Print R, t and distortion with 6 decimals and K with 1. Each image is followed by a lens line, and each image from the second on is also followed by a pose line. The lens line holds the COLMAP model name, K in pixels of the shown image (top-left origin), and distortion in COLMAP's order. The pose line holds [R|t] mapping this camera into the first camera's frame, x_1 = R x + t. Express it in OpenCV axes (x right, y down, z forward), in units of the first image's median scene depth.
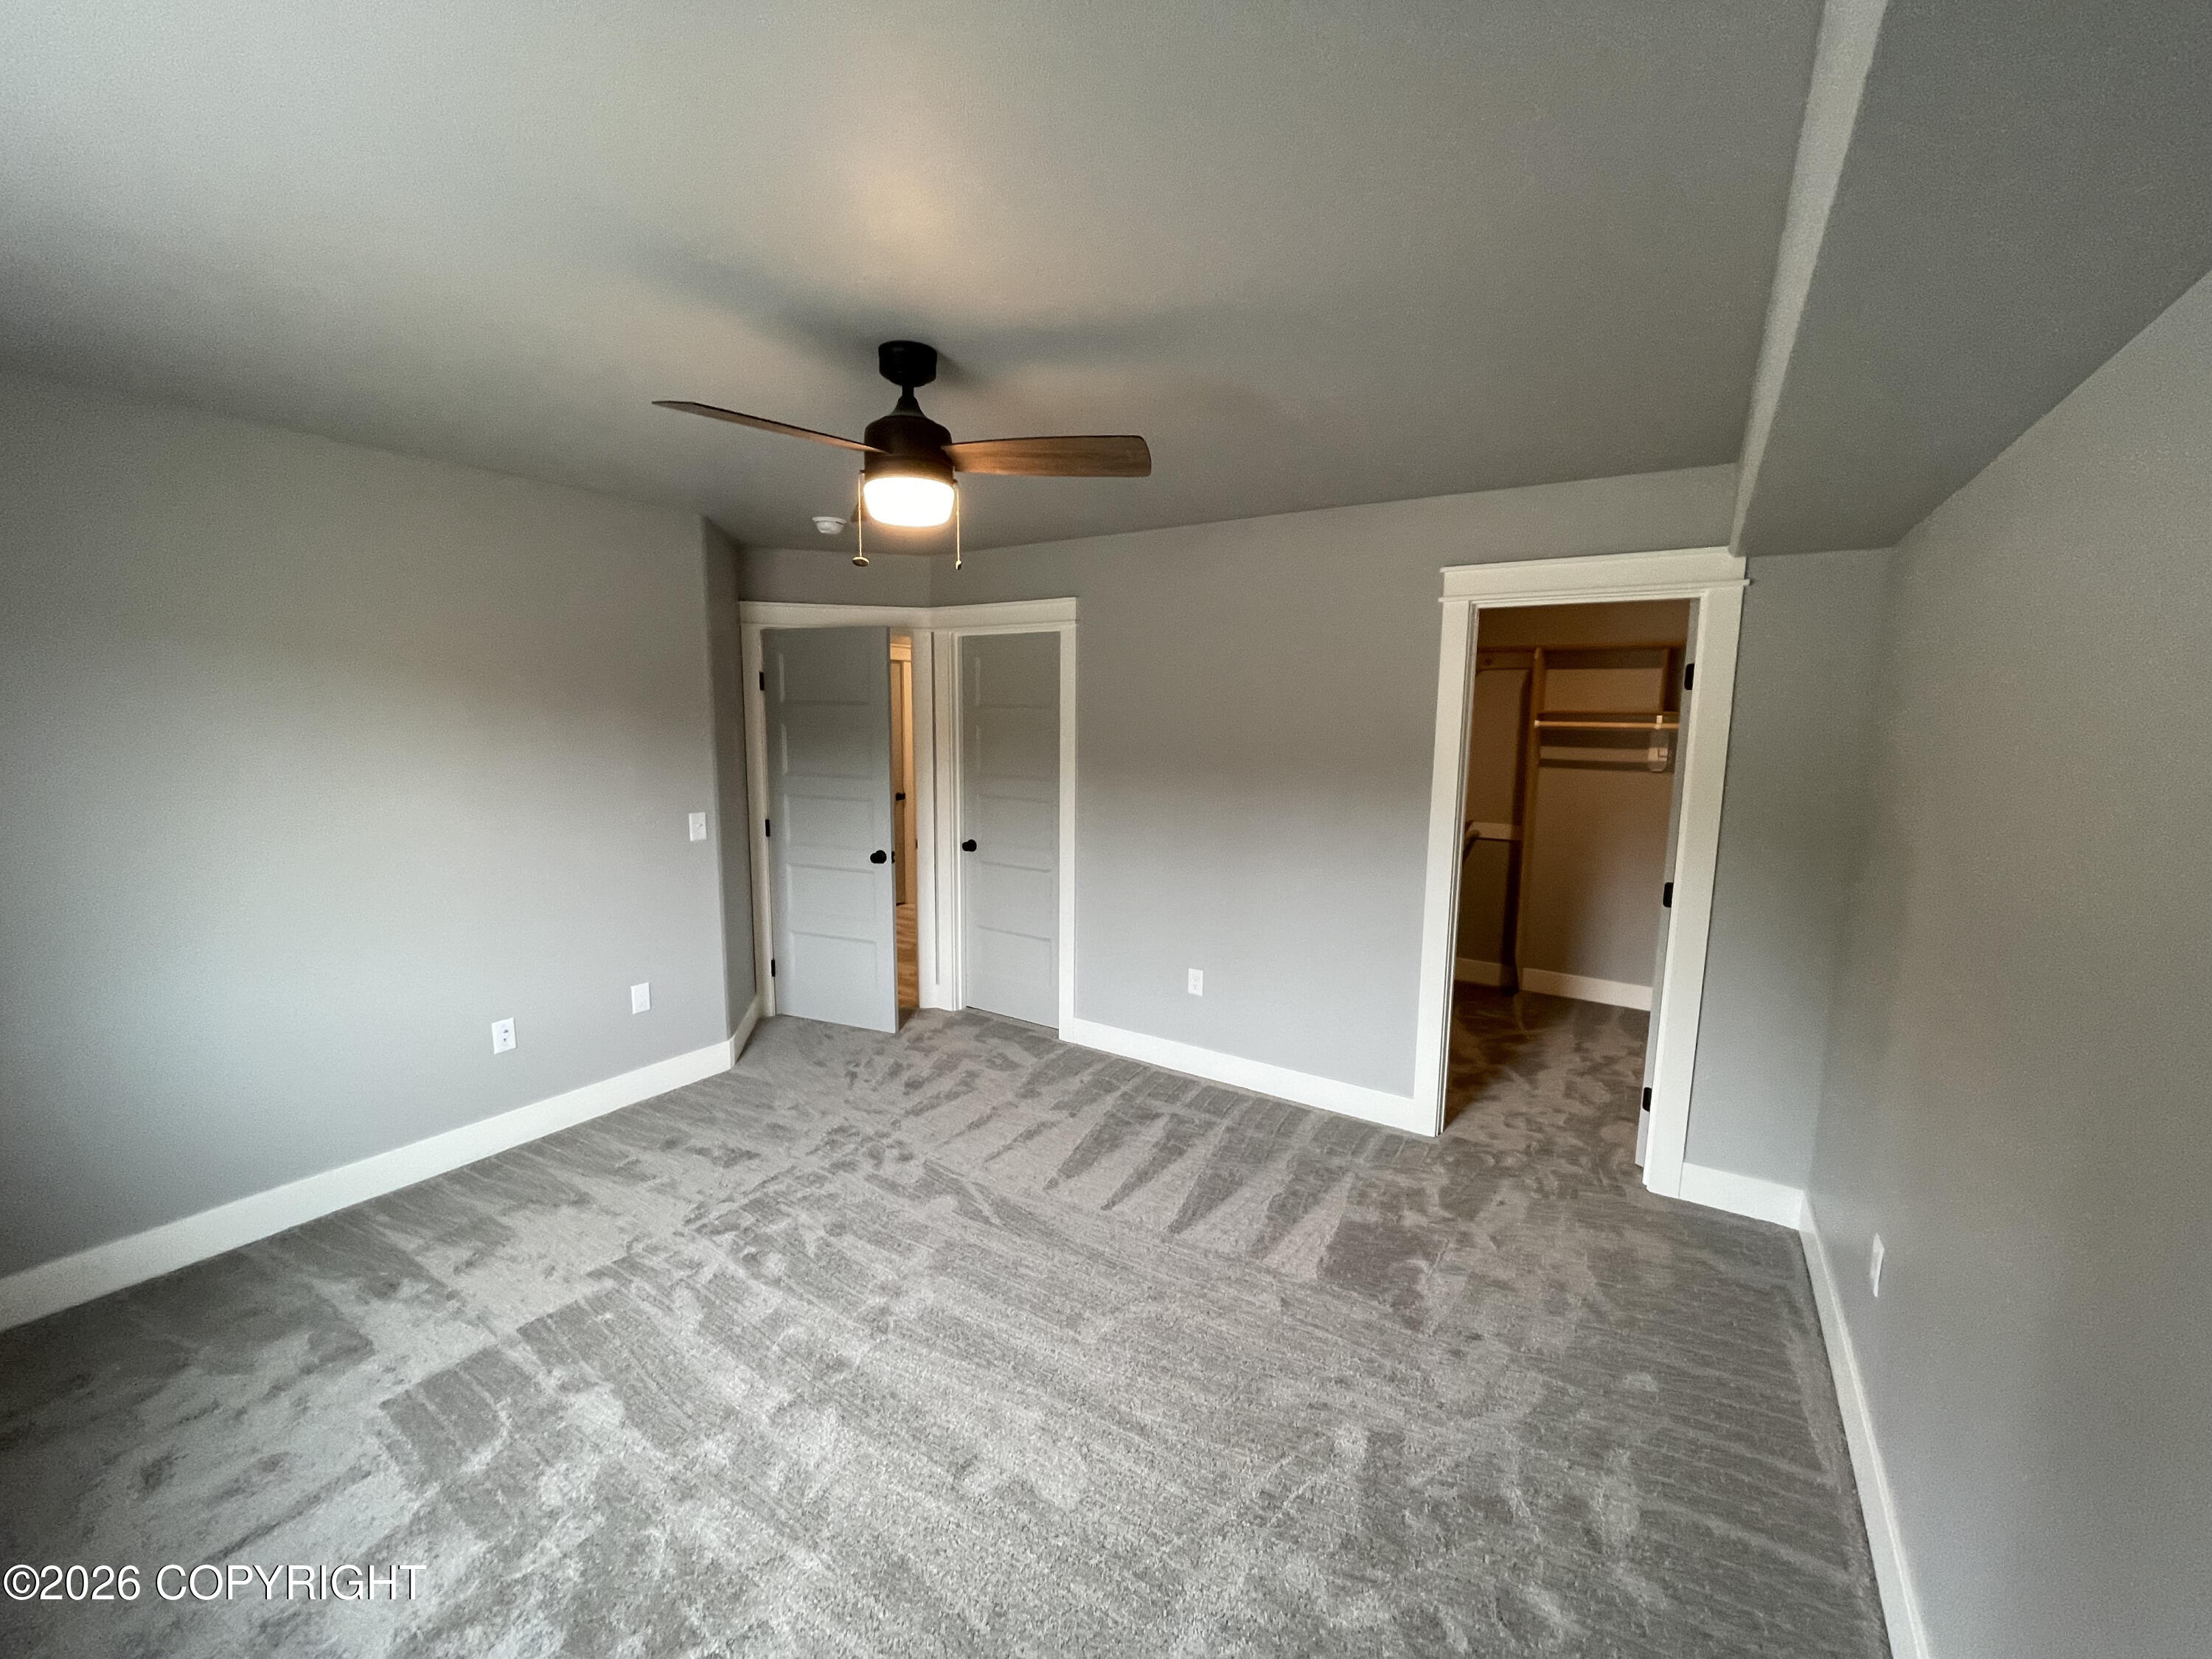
lens RADIAL K [[898.4, 0, 1095.1], [0, 898.4, 834.6], [0, 0, 1]] dist [0.000634, 0.000825]
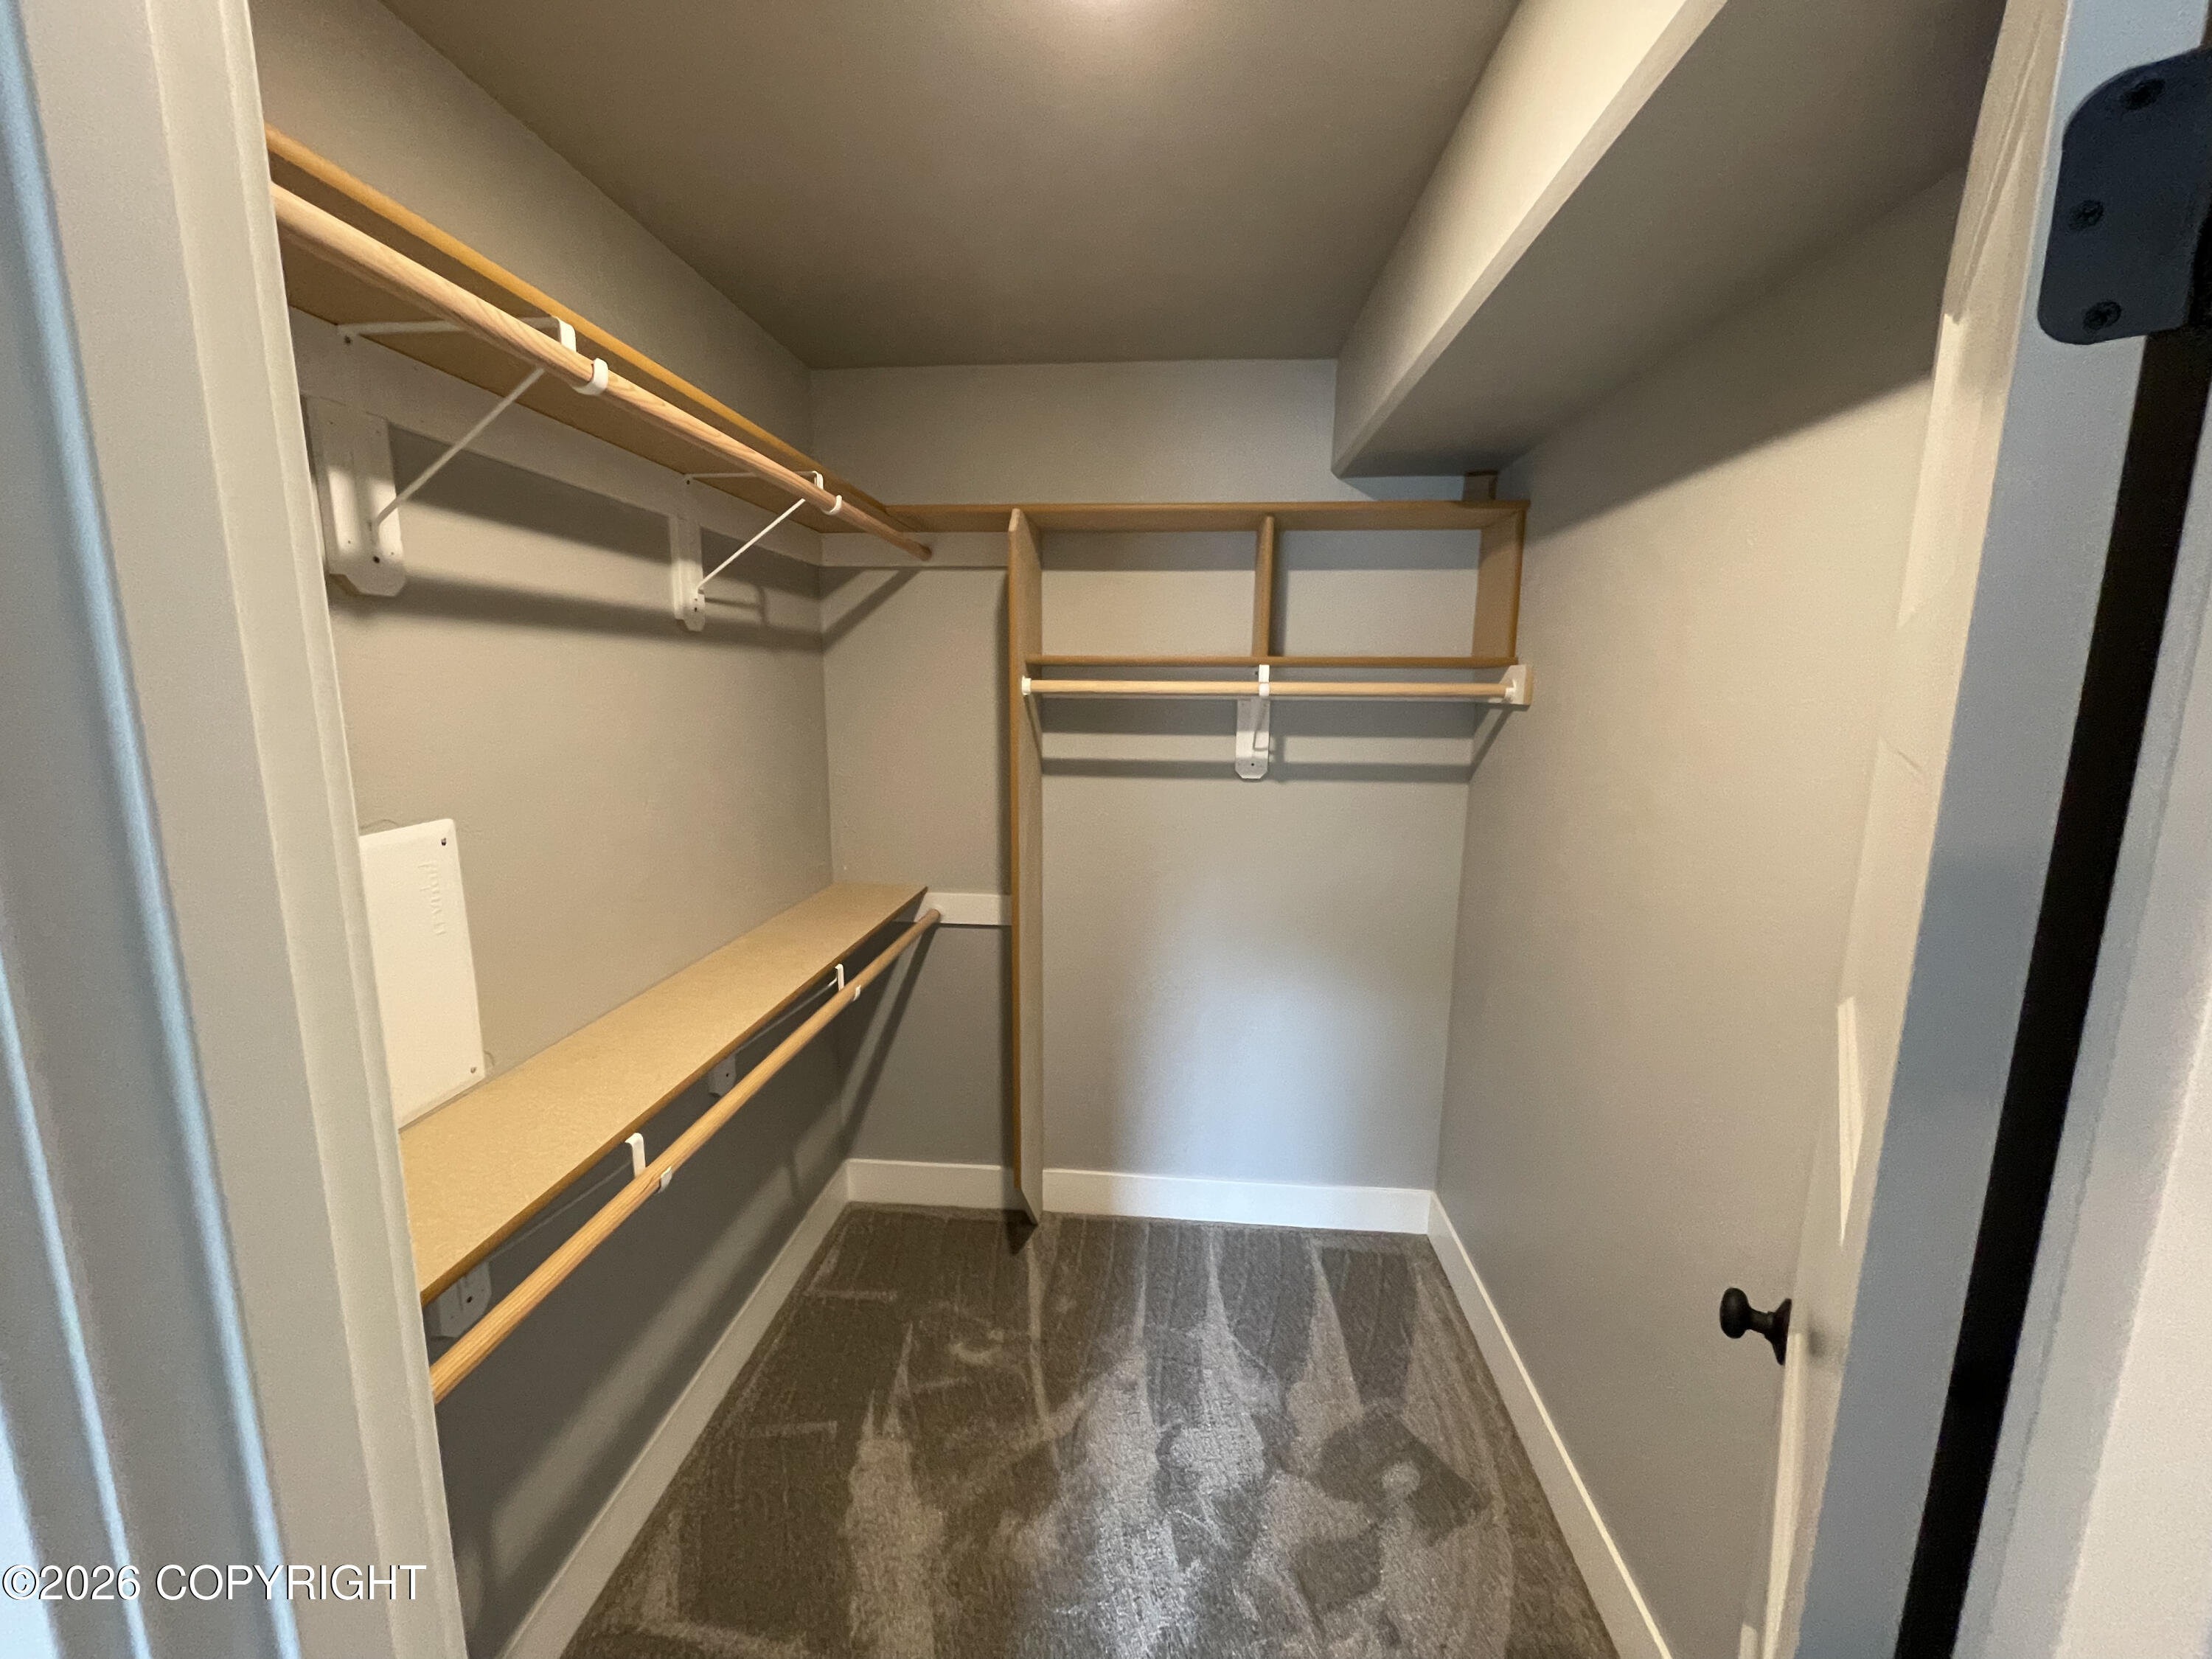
lens RADIAL K [[898.4, 0, 1095.1], [0, 898.4, 834.6], [0, 0, 1]] dist [0.000634, 0.000825]
pose [[0.880976, -0.086100, 0.465261, 0.310982], [0.068035, 0.996137, 0.055517, -0.073154], [-0.468244, -0.017255, 0.883431, 0.595958]]
